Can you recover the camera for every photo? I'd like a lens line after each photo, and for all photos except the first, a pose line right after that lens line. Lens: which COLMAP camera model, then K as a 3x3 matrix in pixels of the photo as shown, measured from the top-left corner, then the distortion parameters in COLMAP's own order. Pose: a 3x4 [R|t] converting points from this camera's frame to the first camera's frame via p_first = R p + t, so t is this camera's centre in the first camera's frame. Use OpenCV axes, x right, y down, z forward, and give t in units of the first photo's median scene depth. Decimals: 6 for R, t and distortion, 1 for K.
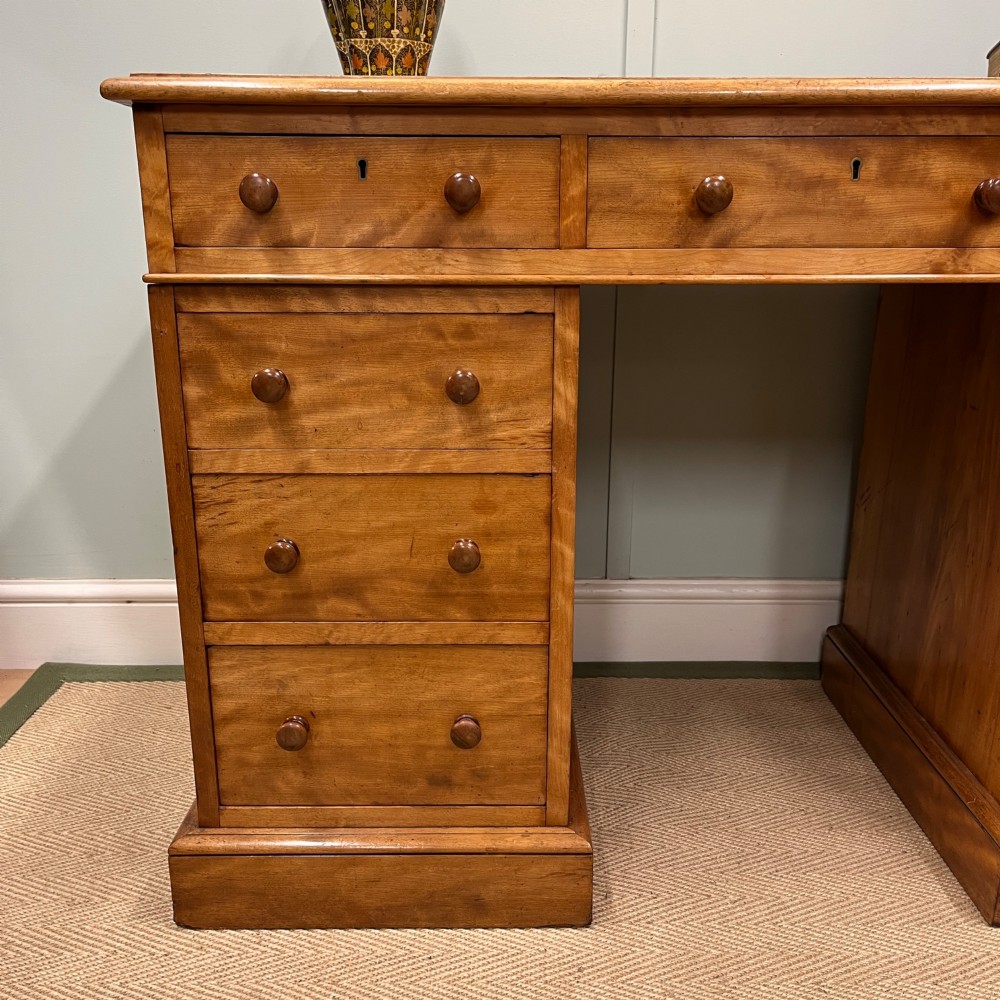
lens RADIAL K [[1014.9, 0, 508.0], [0, 1014.9, 513.8], [0, 0, 1]] dist [0.041176, 0.000000]
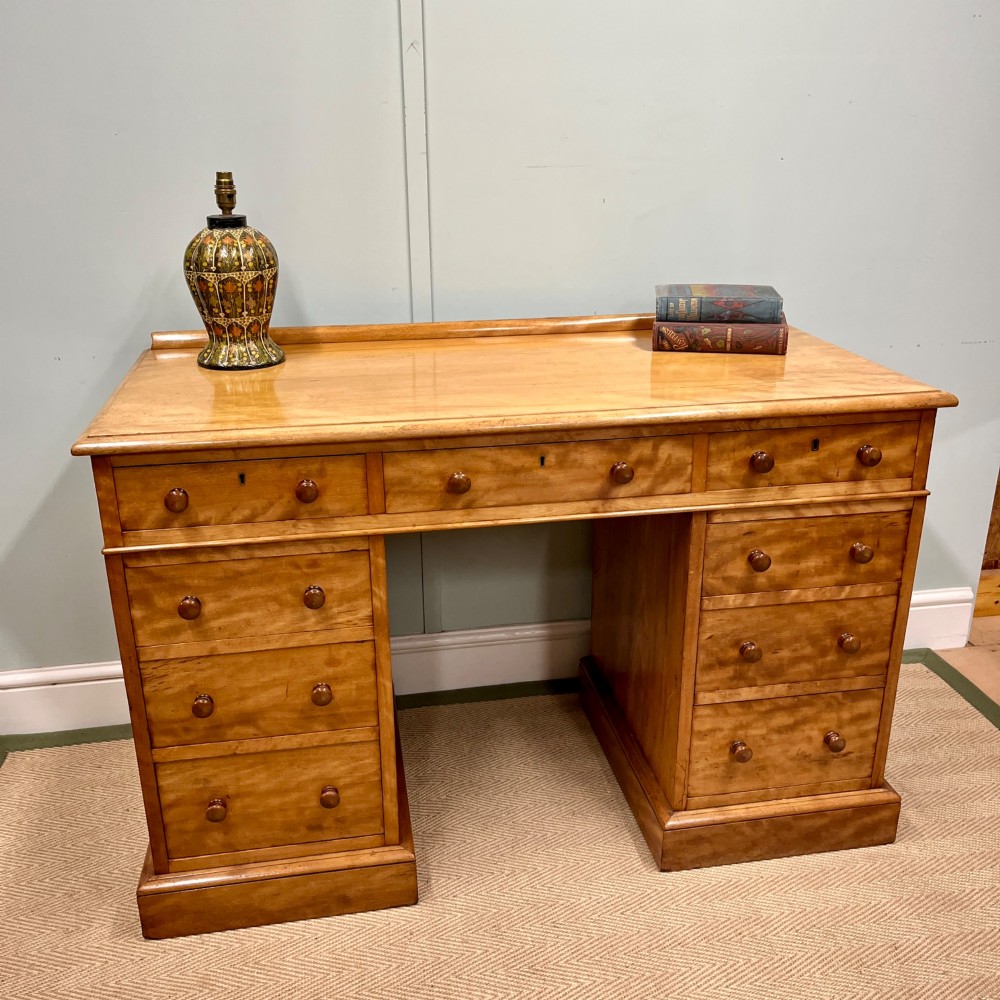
lens RADIAL K [[1014.9, 0, 504.9], [0, 1014.9, 505.7], [0, 0, 1]] dist [0.041176, 0.000000]
pose [[0.986609, -0.067275, 0.148581, 0.021207], [0.054768, 0.994726, 0.086725, -0.352211], [-0.153632, -0.077426, 0.985090, -0.551773]]
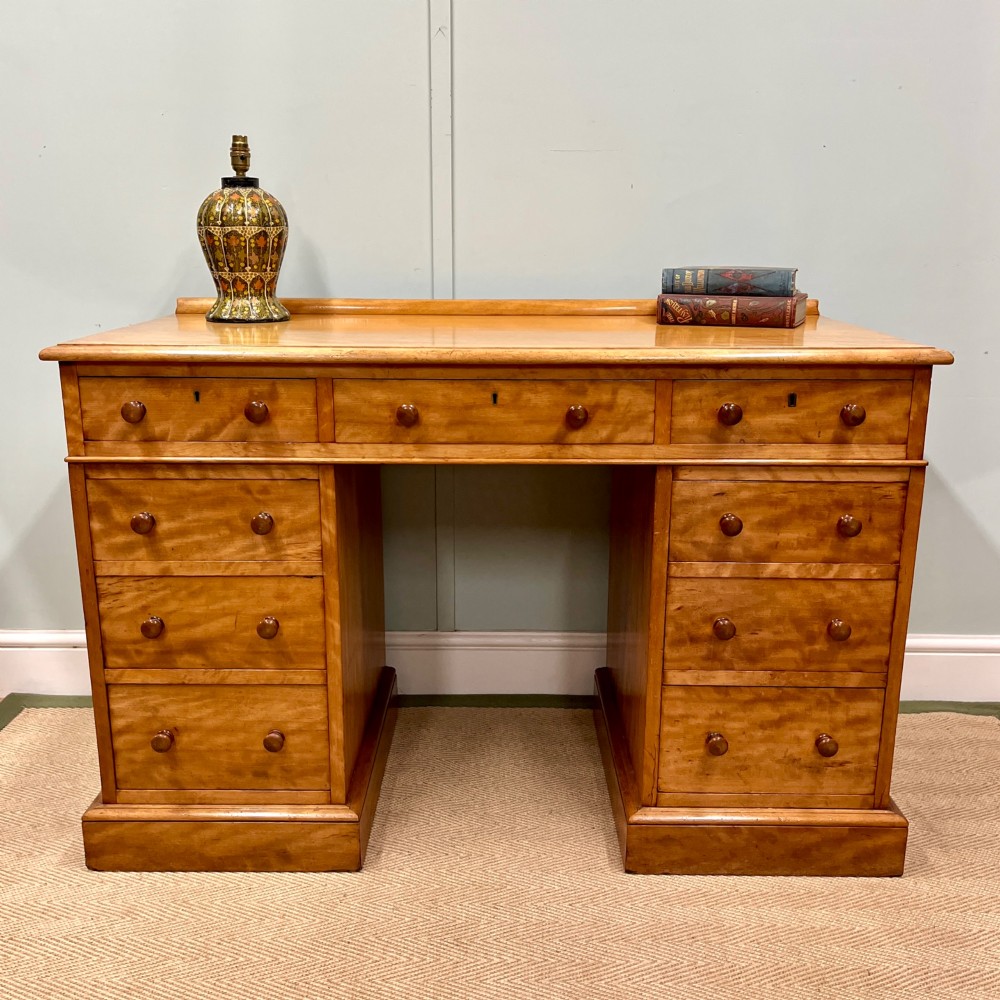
lens RADIAL K [[1066.5, 0, 495.6], [0, 1066.5, 510.6], [0, 0, 1]] dist [0.045418, 0.000000]
pose [[0.999833, 0.003782, -0.017878, 0.318843], [-0.004176, 0.999748, -0.022062, -0.099368], [0.017790, 0.022133, 0.999597, -0.618615]]
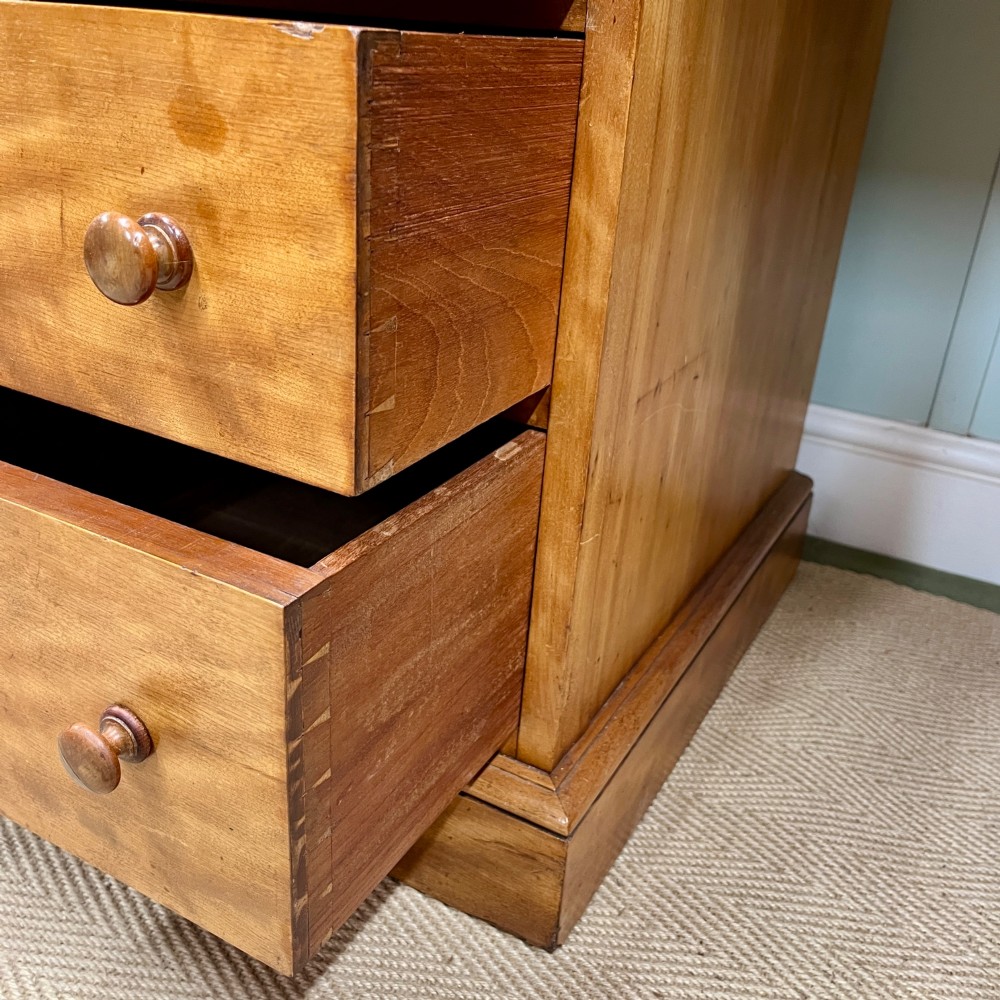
lens RADIAL K [[1031.3, 0, 507.3], [0, 1031.3, 508.3], [0, 0, 1]] dist [0.016355, 0.000000]
pose [[0.873981, 0.258410, -0.411561, 0.235736], [-0.198241, 0.962814, 0.183548, 0.076132], [0.443687, -0.078829, 0.892708, 0.526704]]
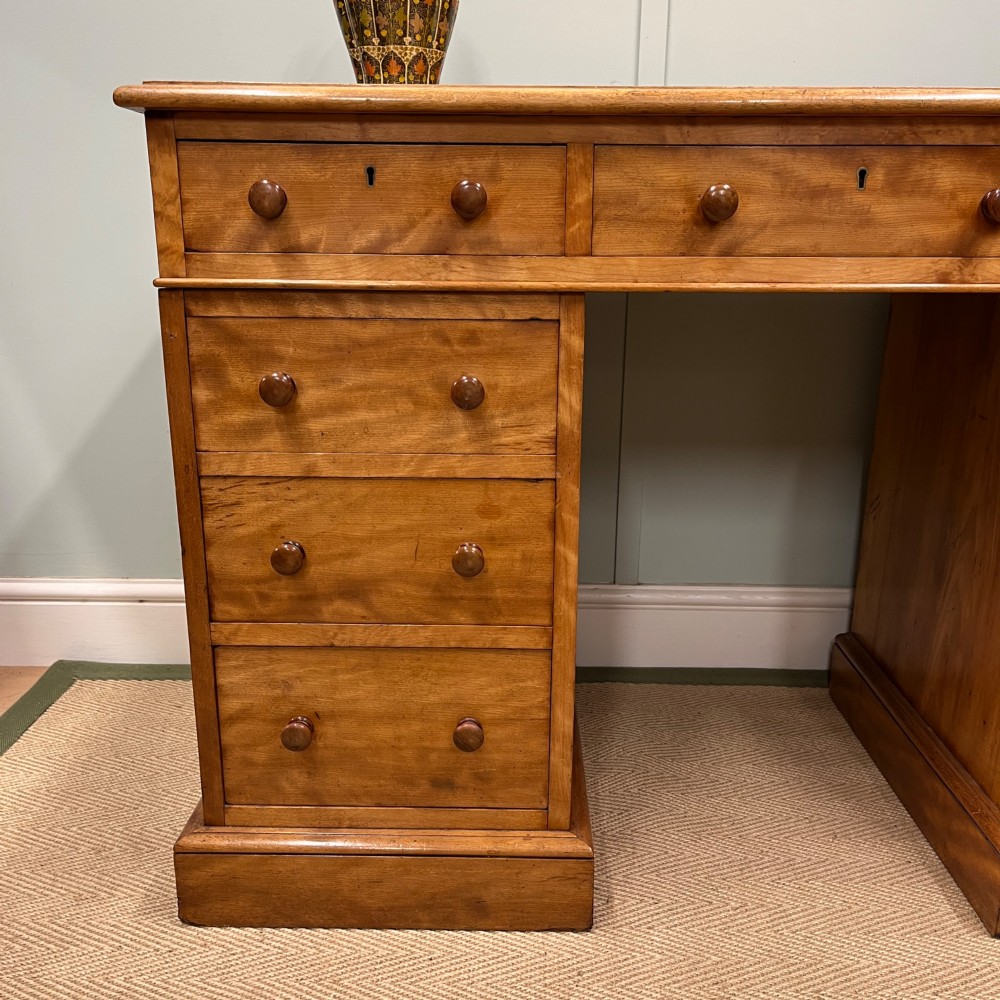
lens RADIAL K [[1014.9, 0, 506.4], [0, 1014.9, 514.9], [0, 0, 1]] dist [0.041176, 0.000000]
pose [[0.999785, 0.010539, -0.017881, 0.011503], [-0.010576, 0.999942, -0.001971, -0.001526], [0.017859, 0.002160, 0.999838, -0.005791]]
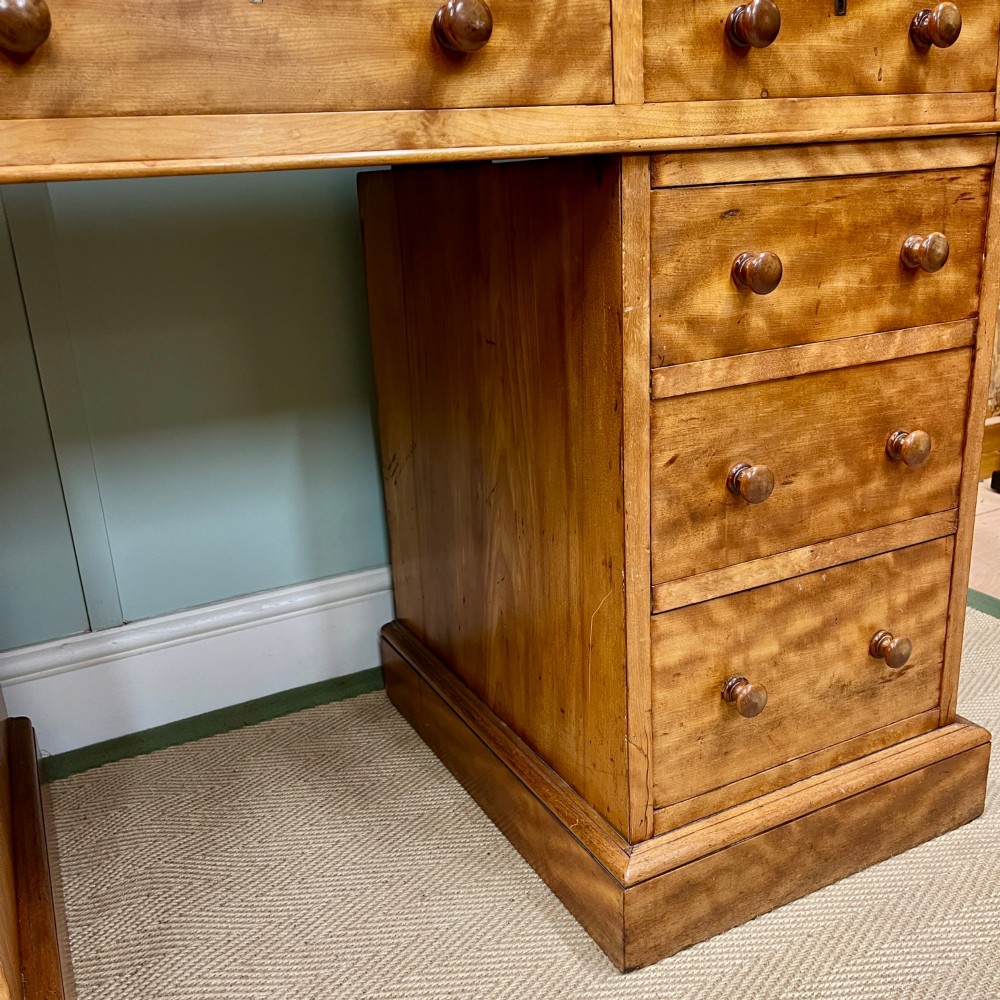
lens RADIAL K [[1014.9, 0, 503.9], [0, 1014.9, 517.0], [0, 0, 1]] dist [0.041176, 0.000000]
pose [[0.896665, -0.192011, 0.398904, 0.138491], [0.179399, 0.981346, 0.069111, -0.025540], [-0.404733, 0.009593, 0.914385, 0.309480]]
